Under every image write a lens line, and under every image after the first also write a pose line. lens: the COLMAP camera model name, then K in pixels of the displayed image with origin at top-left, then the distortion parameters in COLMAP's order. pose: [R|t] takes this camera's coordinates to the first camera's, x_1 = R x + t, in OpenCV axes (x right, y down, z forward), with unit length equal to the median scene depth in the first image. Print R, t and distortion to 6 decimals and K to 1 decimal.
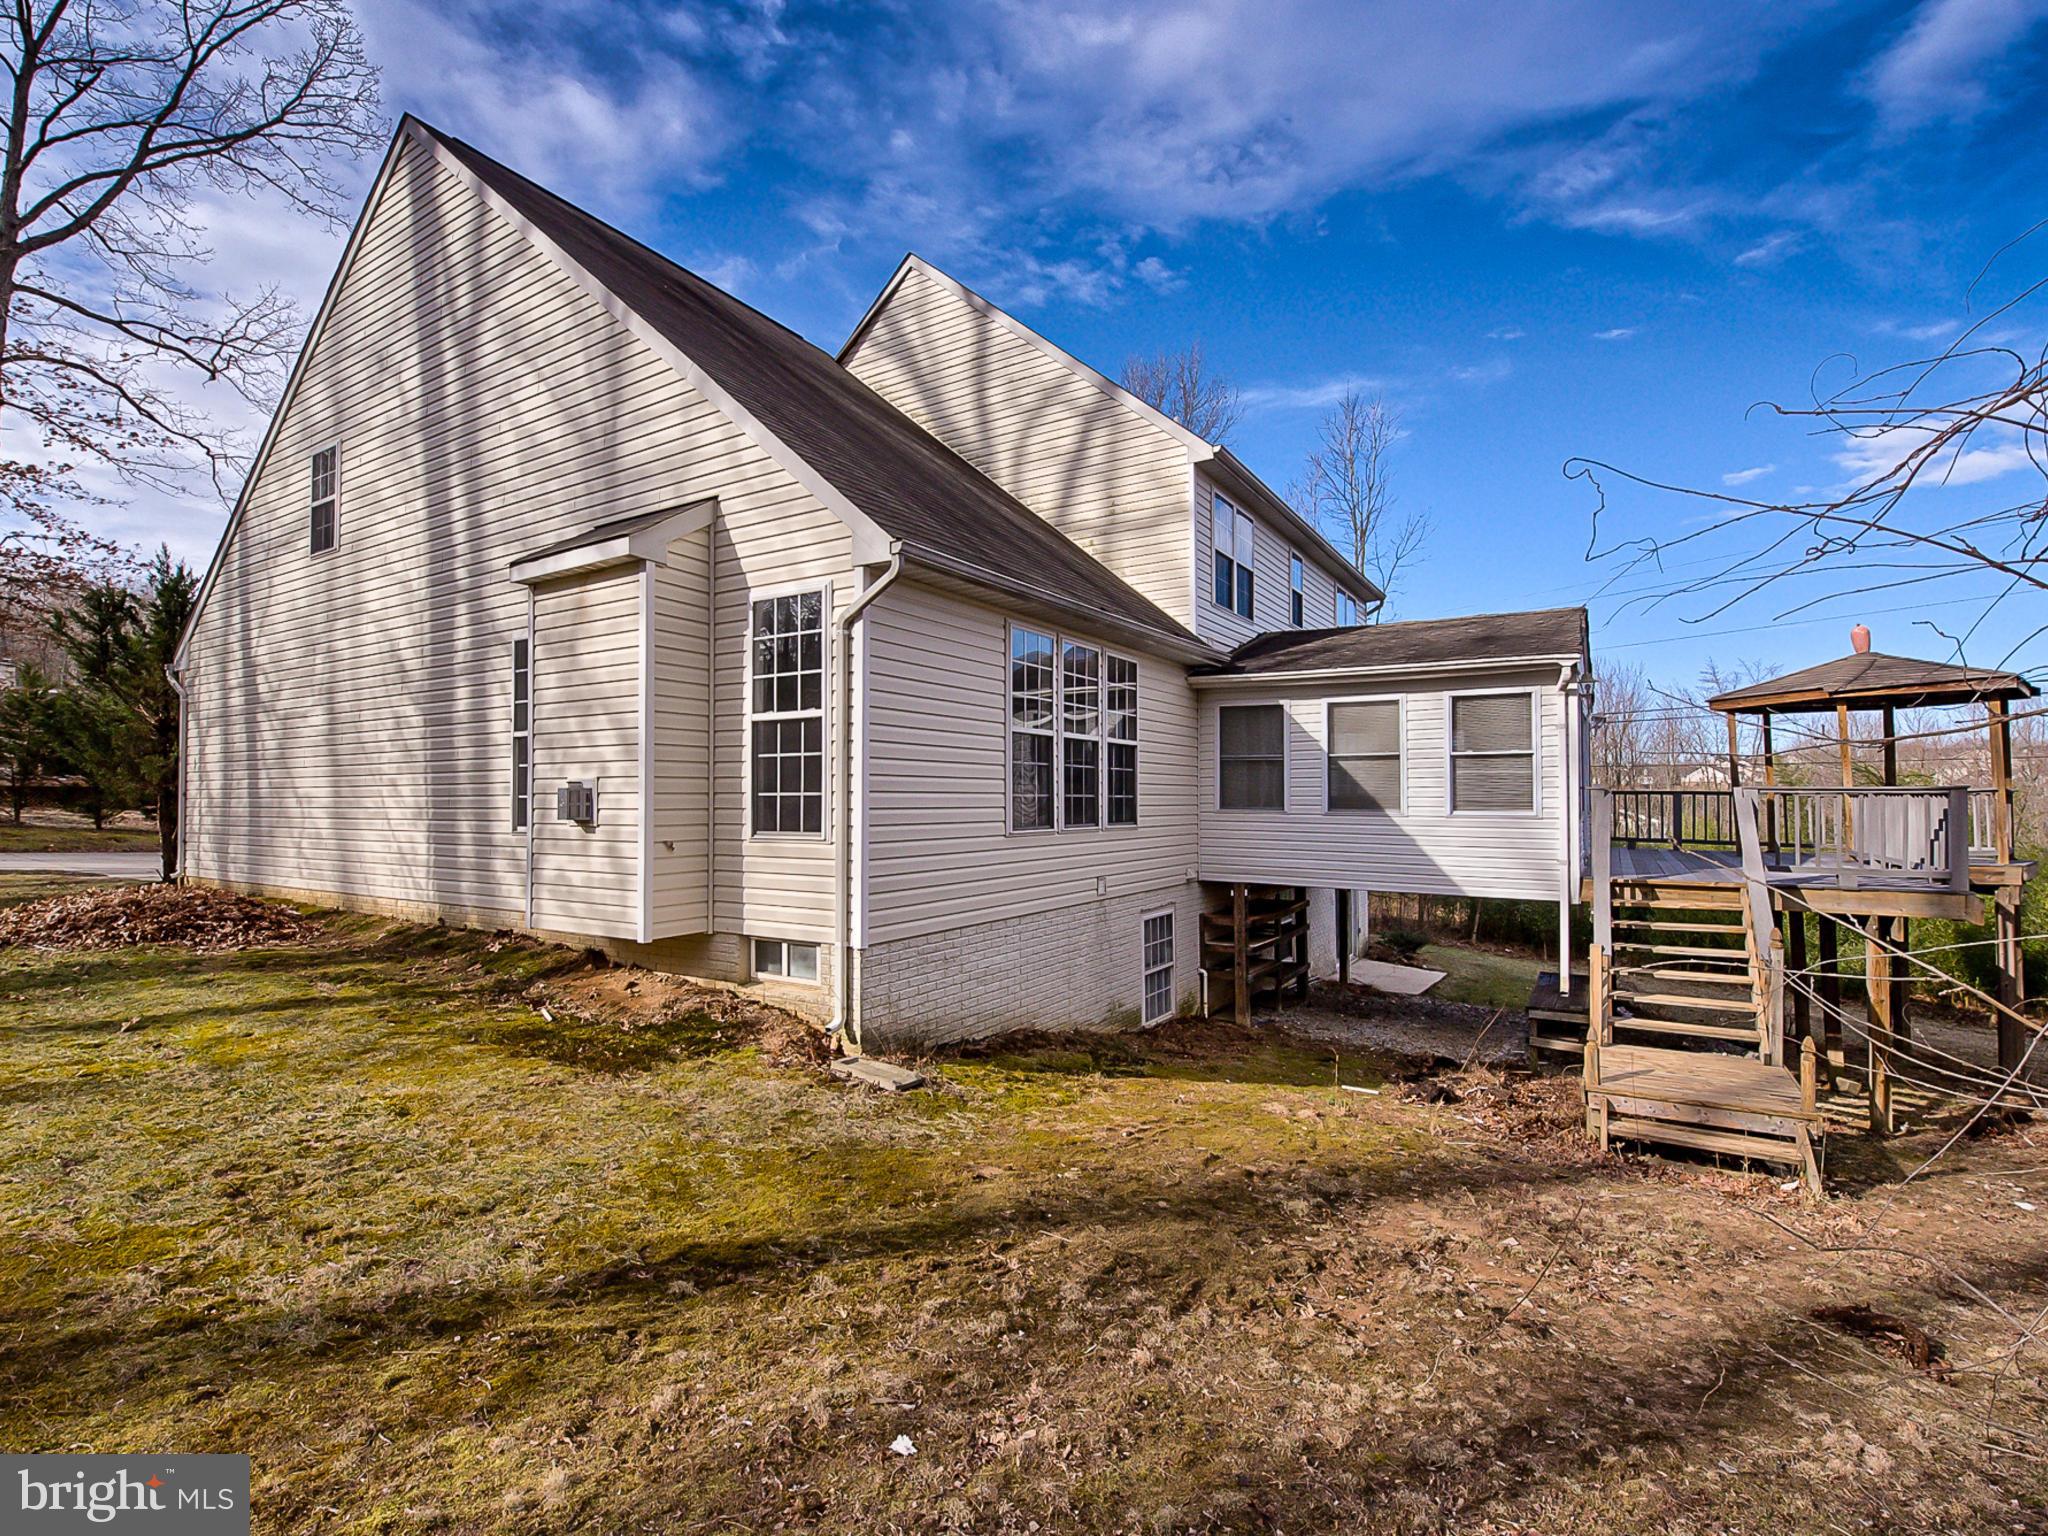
lens RADIAL K [[927.2, 0, 1024.0], [0, 927.2, 768.0], [0, 0, 1]] dist [0.000130, -0.000015]
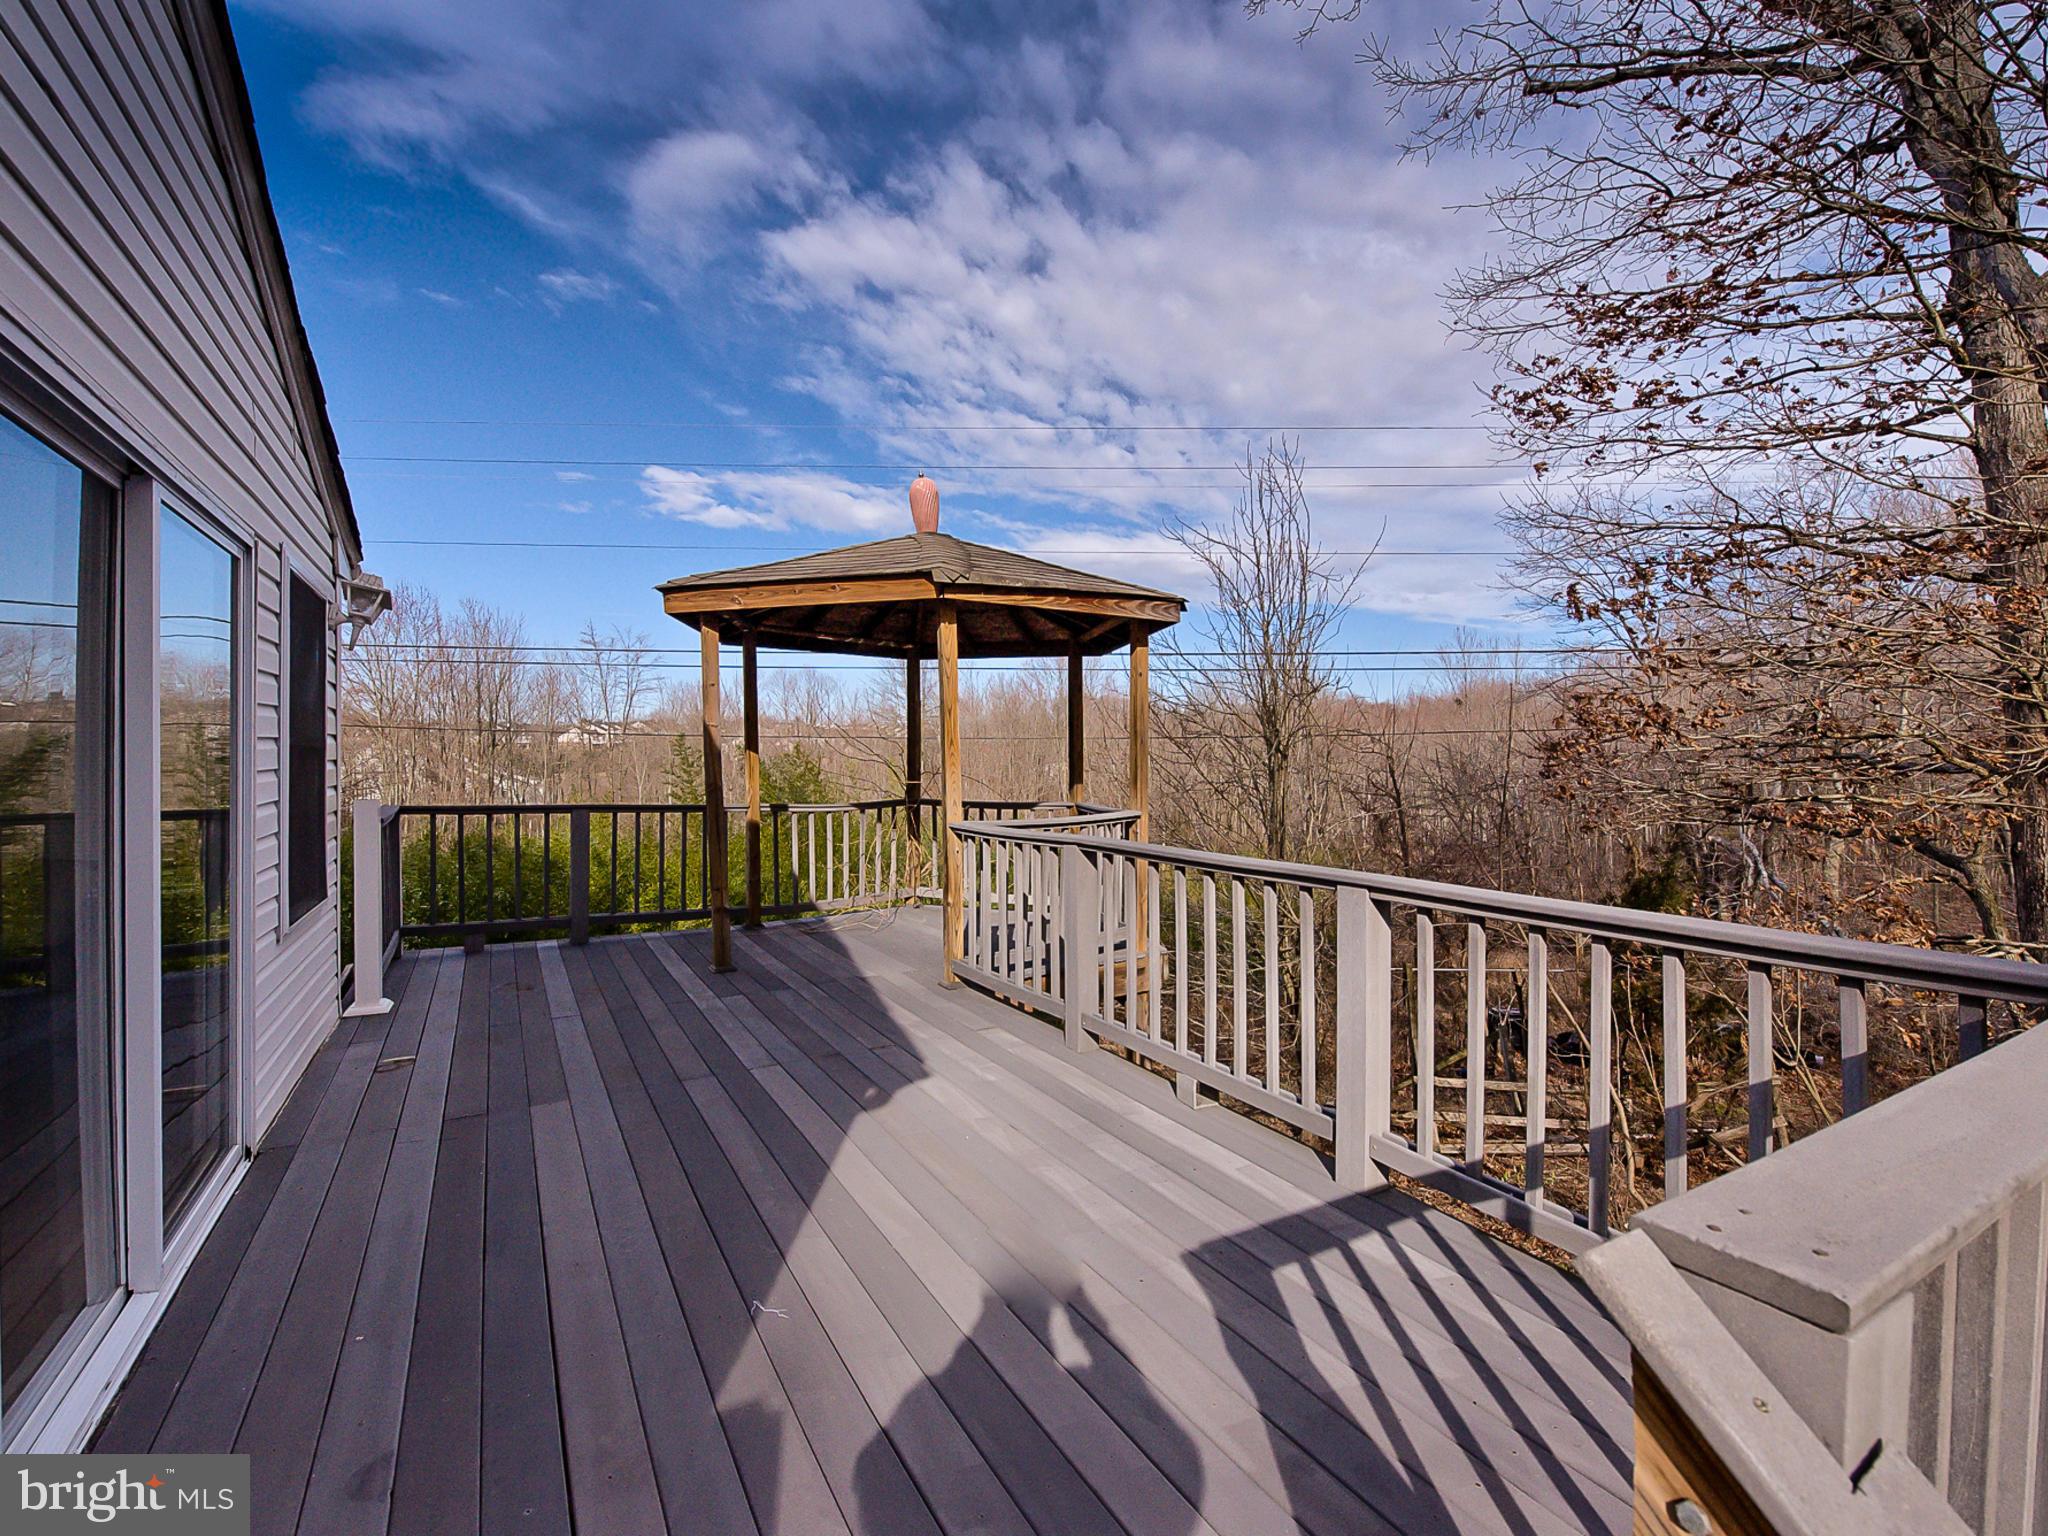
lens RADIAL K [[927.2, 0, 1024.0], [0, 927.2, 768.0], [0, 0, 1]] dist [0.000130, -0.000015]
pose [[0.473335, -0.003435, 0.880876, 0.445919], [-0.046101, 0.998525, 0.028666, -0.013052], [-0.879676, -0.054178, 0.472478, 0.648290]]
